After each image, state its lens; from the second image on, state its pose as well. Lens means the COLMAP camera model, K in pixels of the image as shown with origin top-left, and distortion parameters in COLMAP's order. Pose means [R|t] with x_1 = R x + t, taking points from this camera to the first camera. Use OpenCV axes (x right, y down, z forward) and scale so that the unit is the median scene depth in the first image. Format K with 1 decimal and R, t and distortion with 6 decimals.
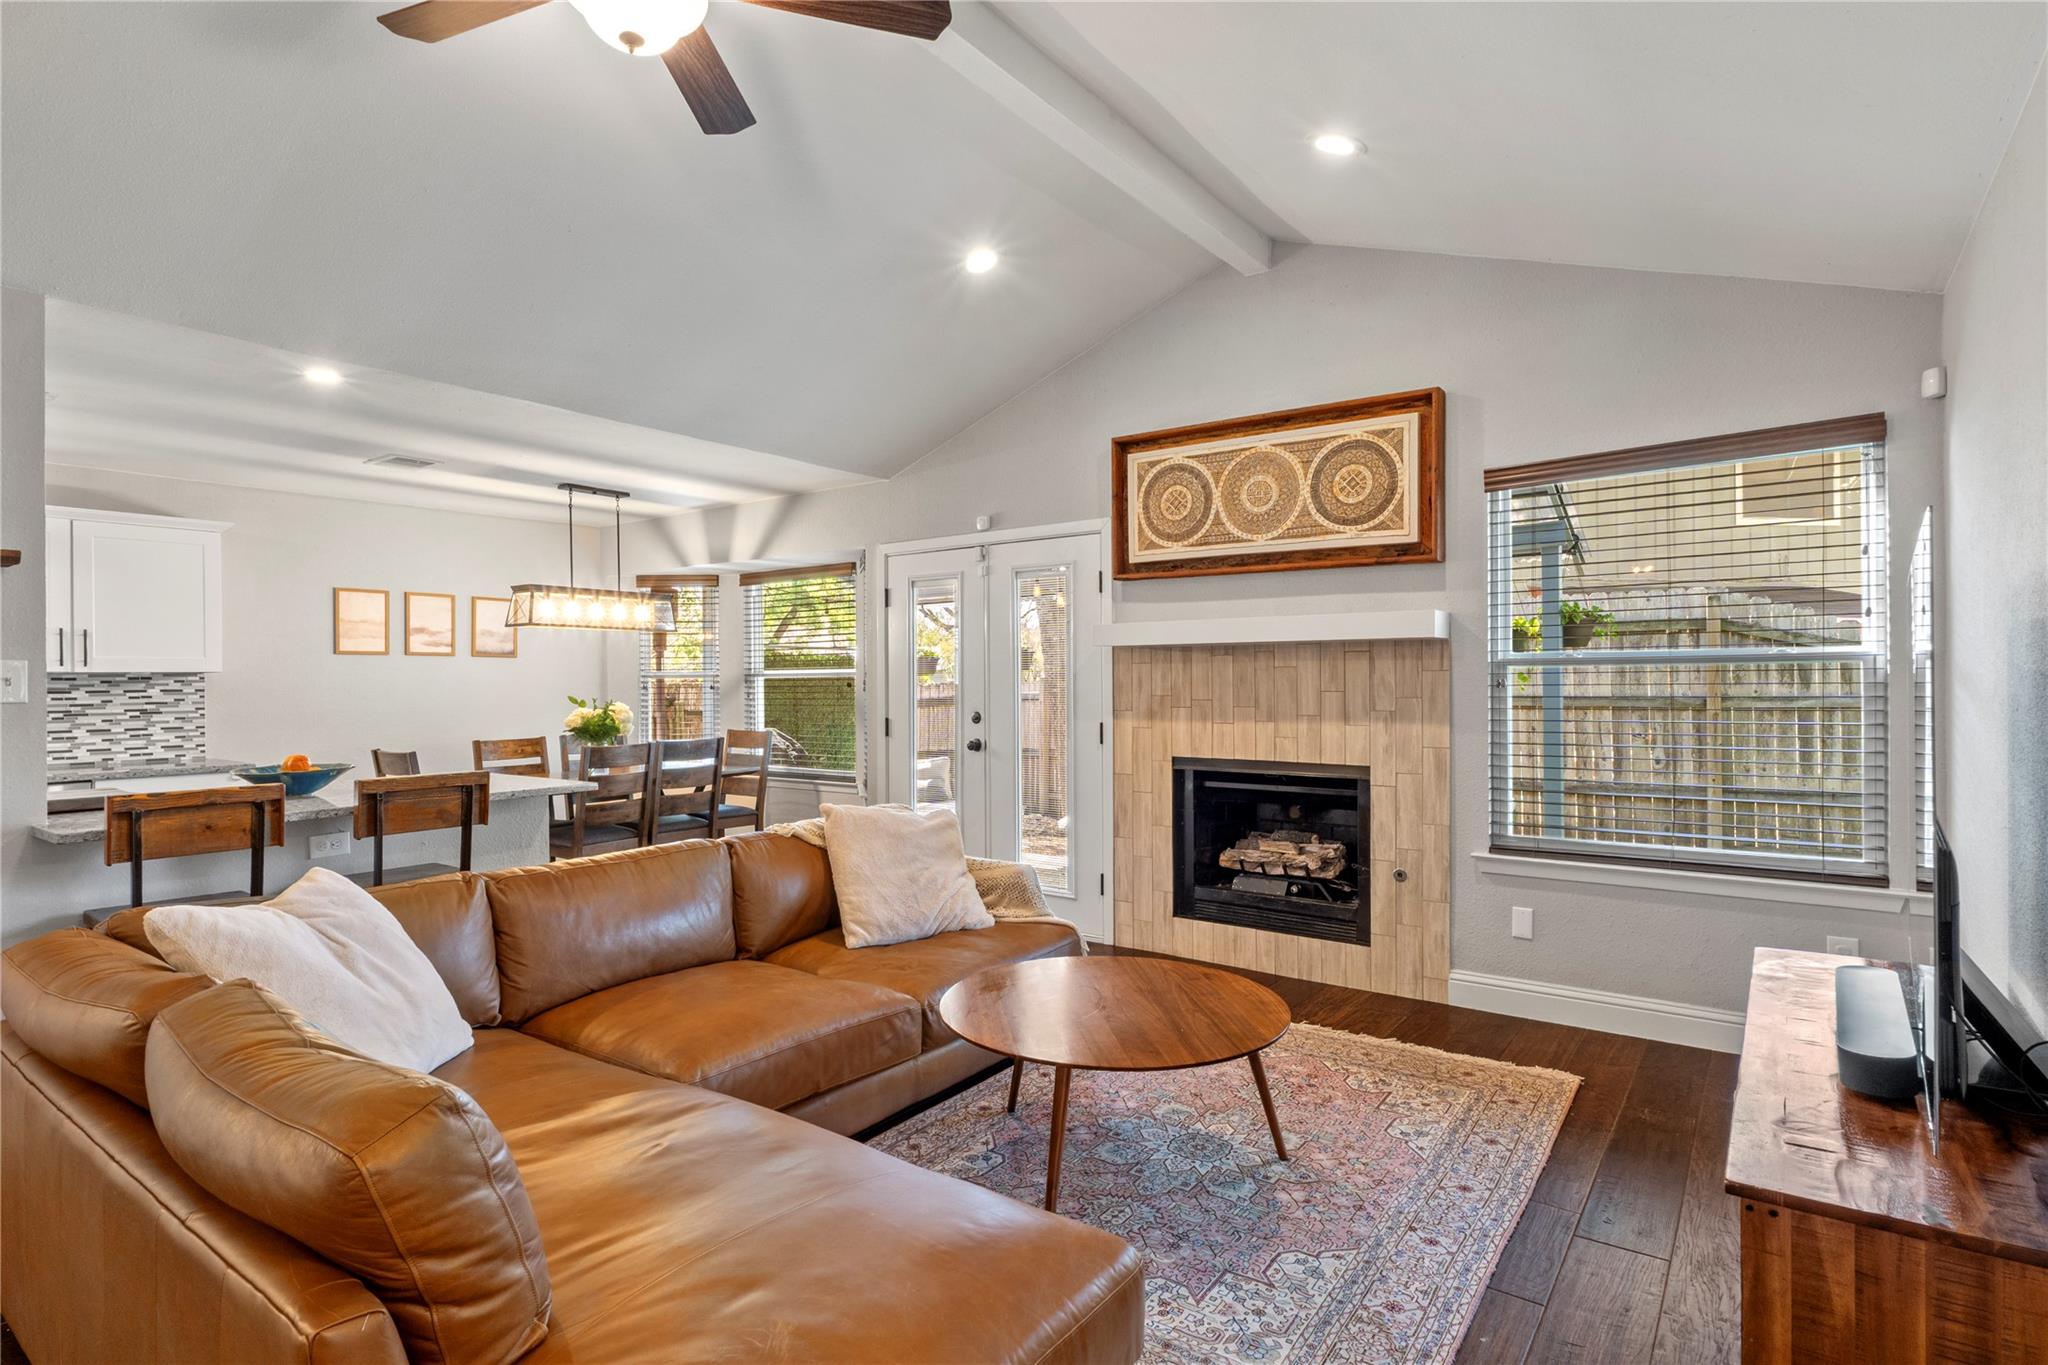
lens RADIAL K [[1035.2, 0, 1018.3], [0, 1035.2, 683.9], [0, 0, 1]] dist [-0.004184, -0.000217]
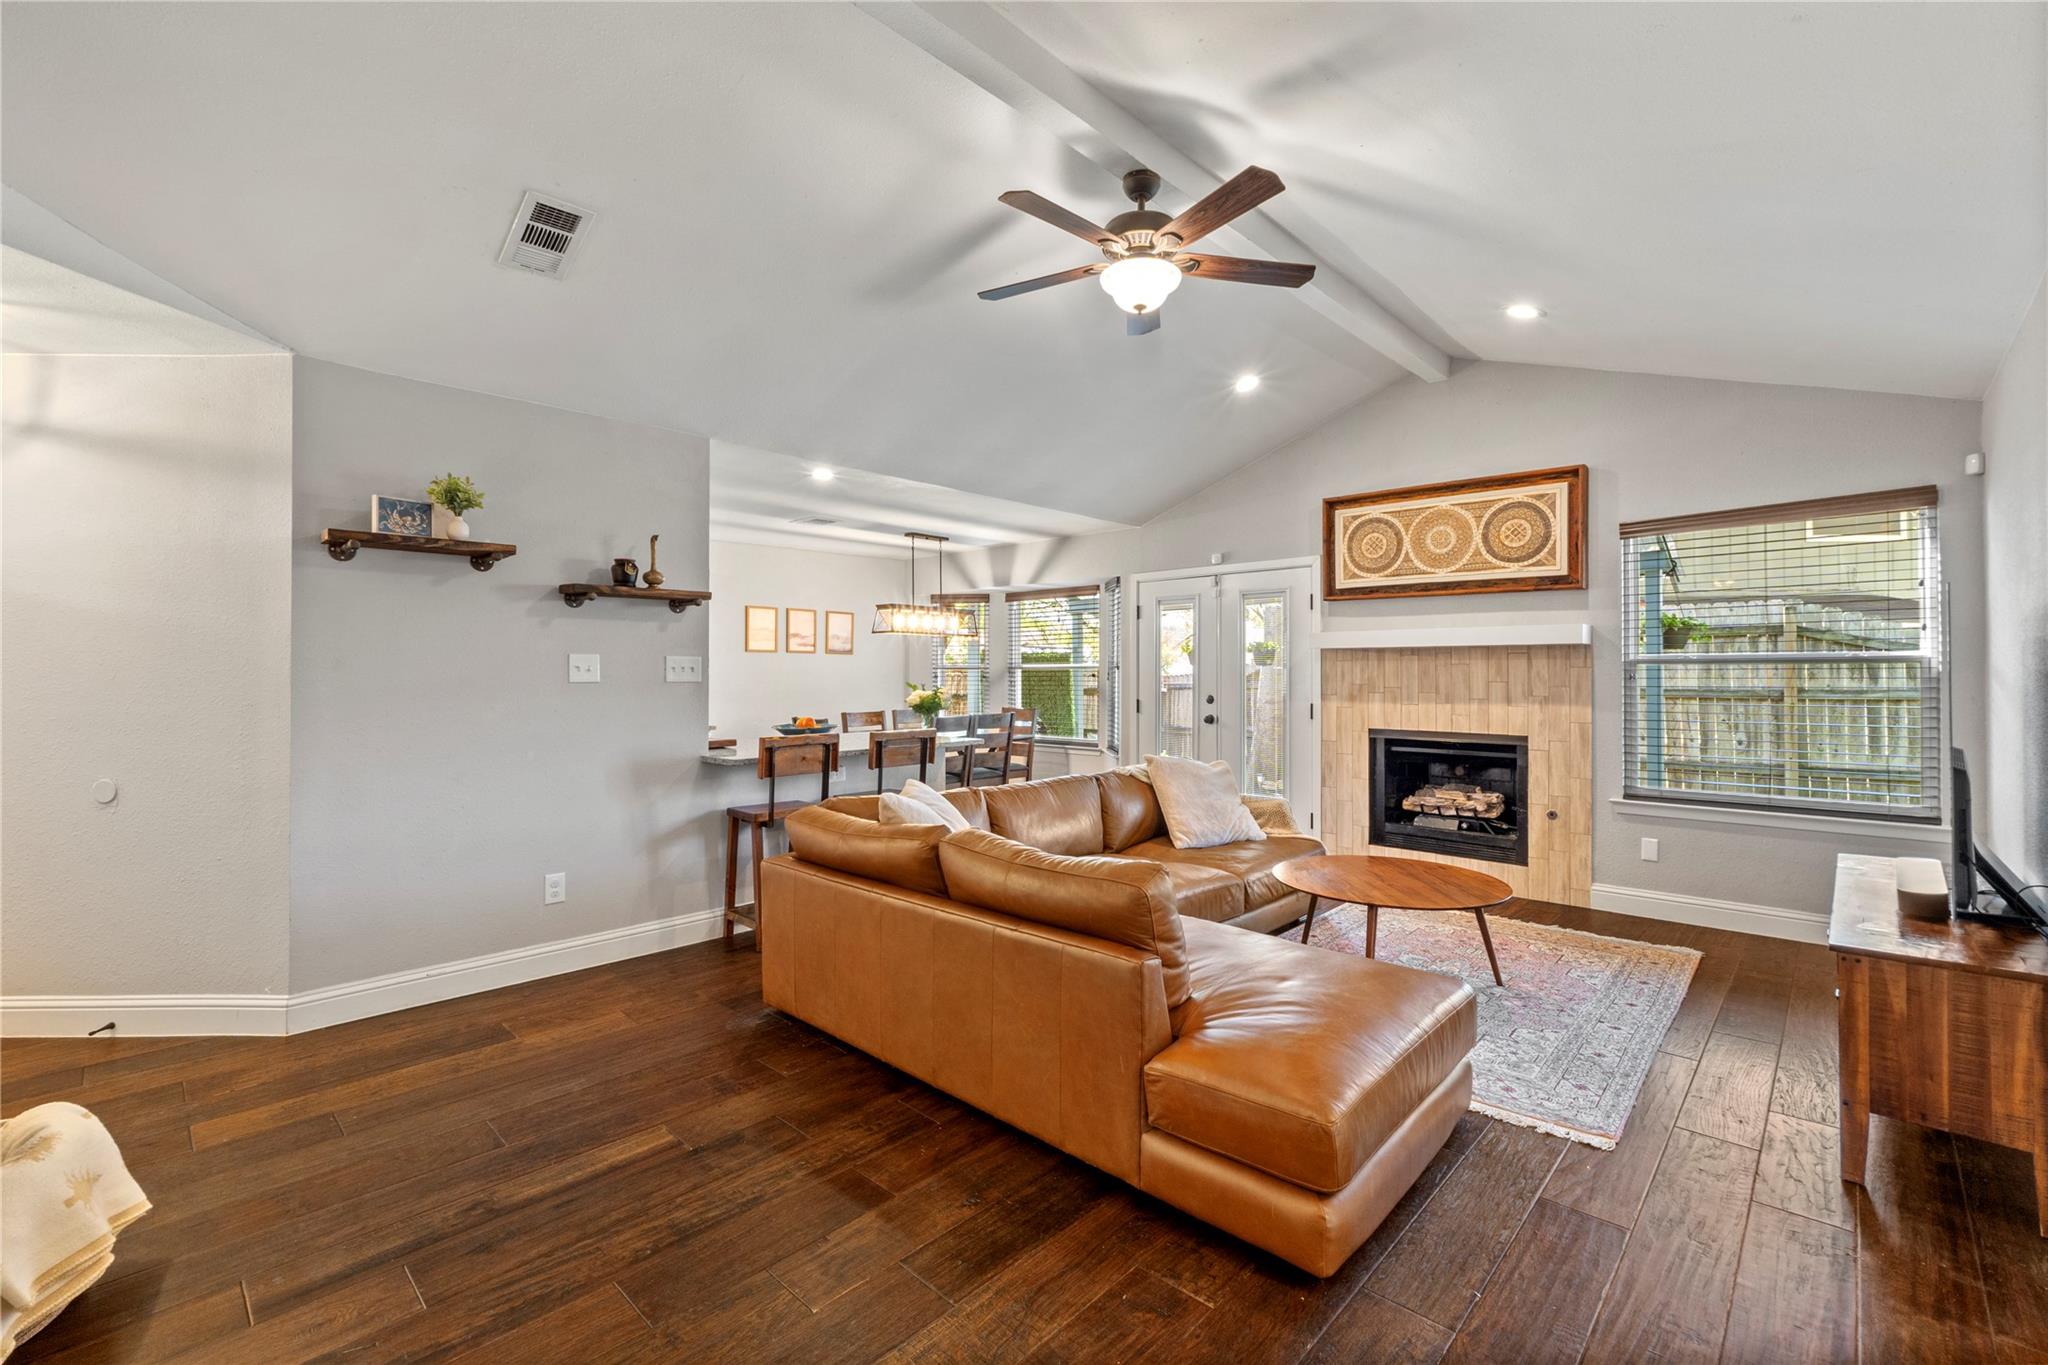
lens RADIAL K [[876.1, 0, 1025.1], [0, 876.1, 667.2], [0, 0, 1]] dist [-0.005220, -0.000660]
pose [[0.992750, 0.005386, -0.120081, -0.172913], [-0.006576, 0.999933, -0.009514, 0.002774], [0.120021, 0.010235, 0.992719, -0.224344]]
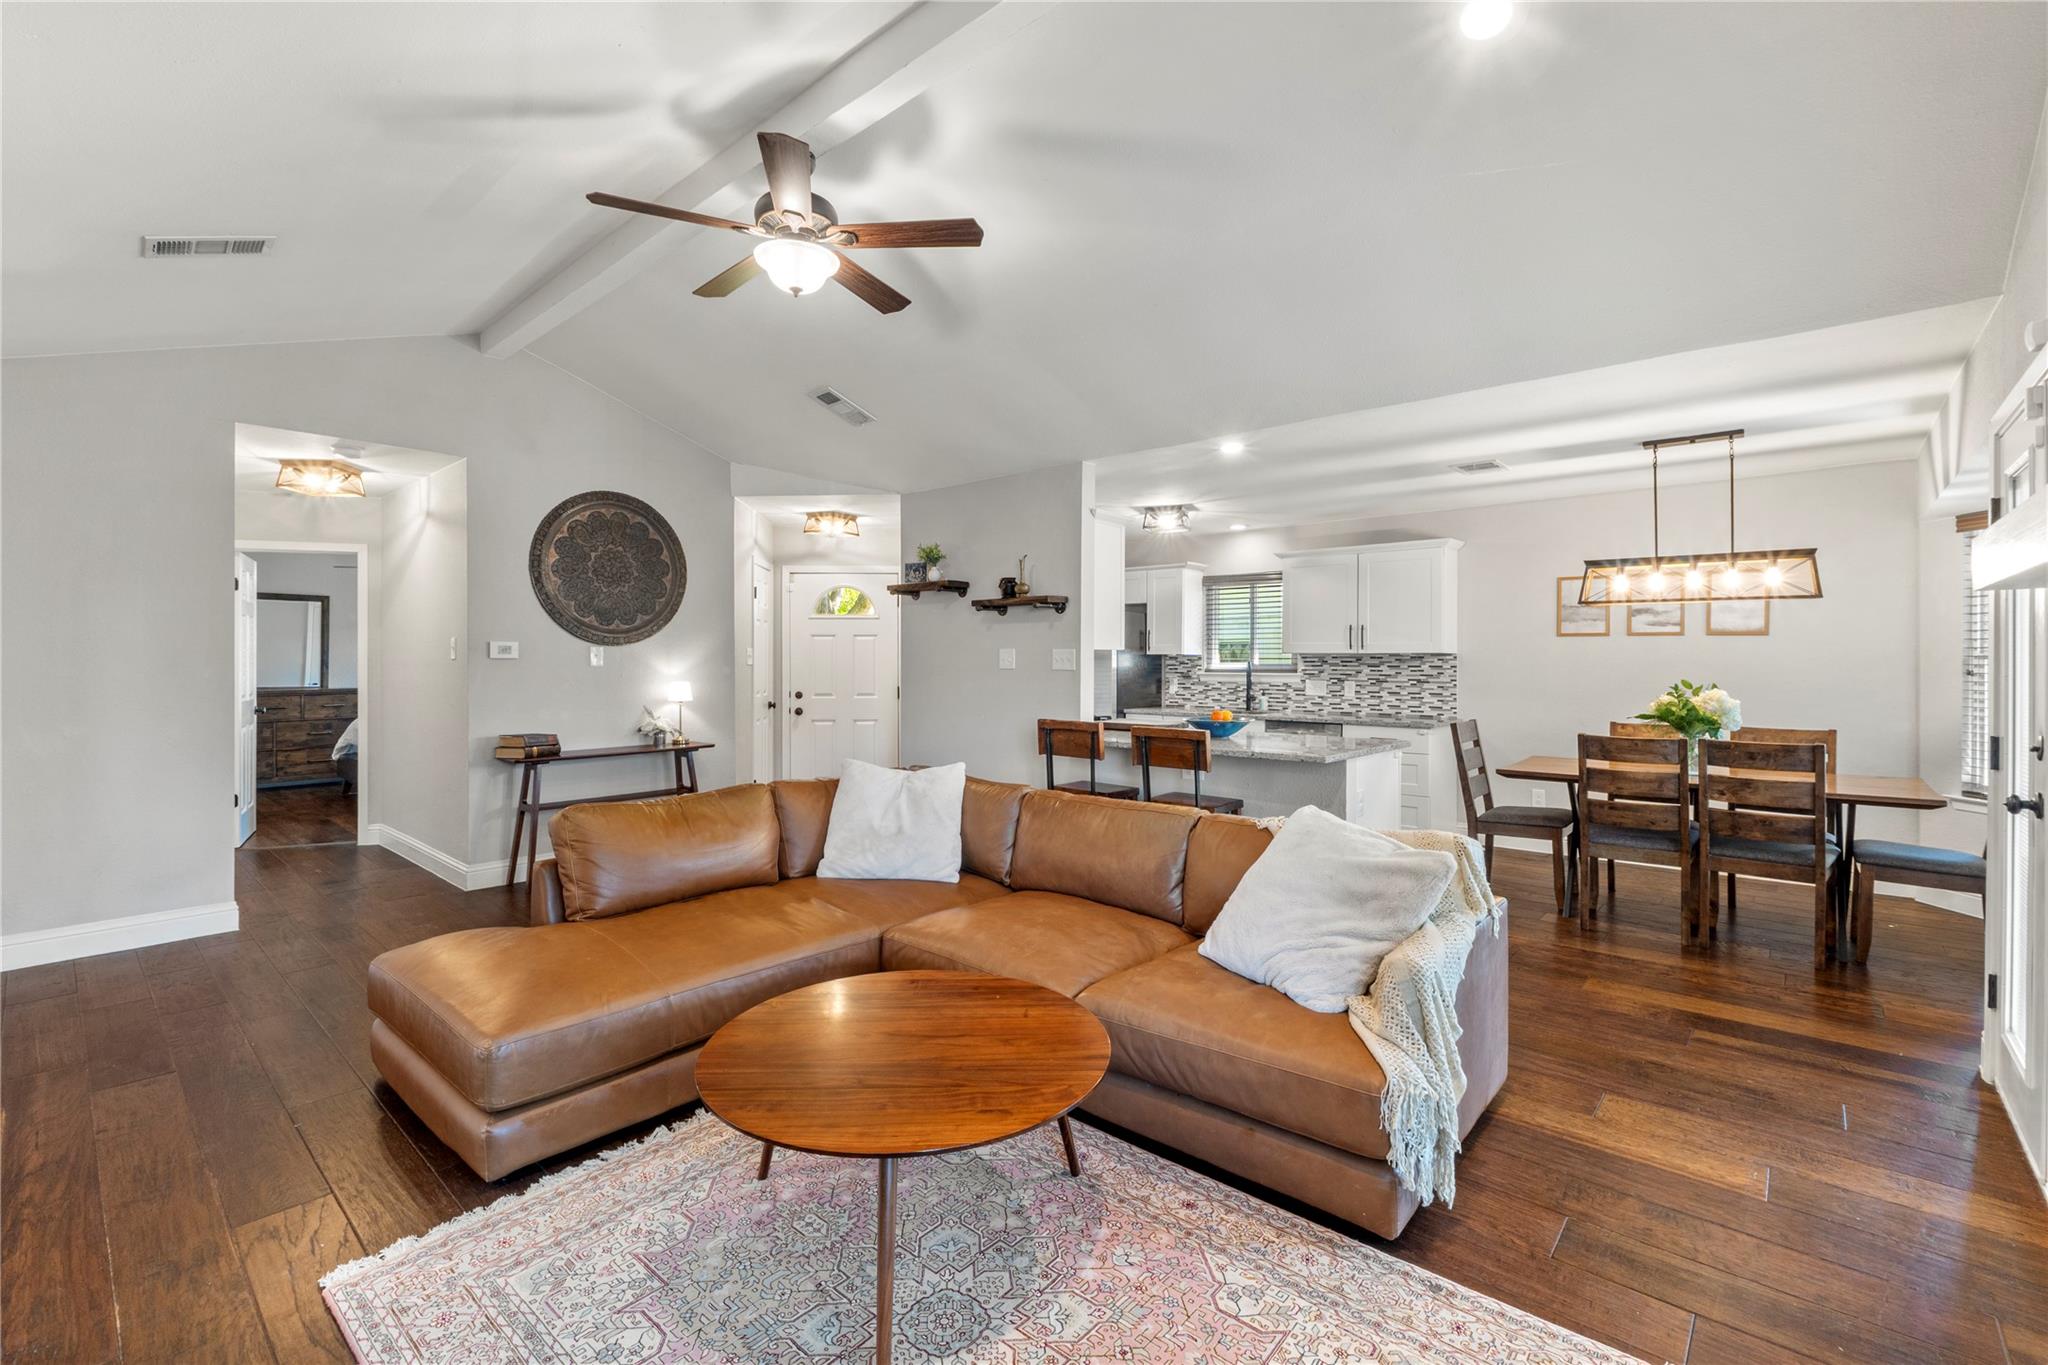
lens RADIAL K [[884.0, 0, 1024.3], [0, 884.0, 659.2], [0, 0, 1]] dist [-0.006848, -0.000201]
pose [[-0.085905, 0.006423, -0.996283, 0.474759], [-0.006672, 0.999953, 0.007022, -0.009159], [0.996281, 0.007251, -0.085858, 0.676437]]
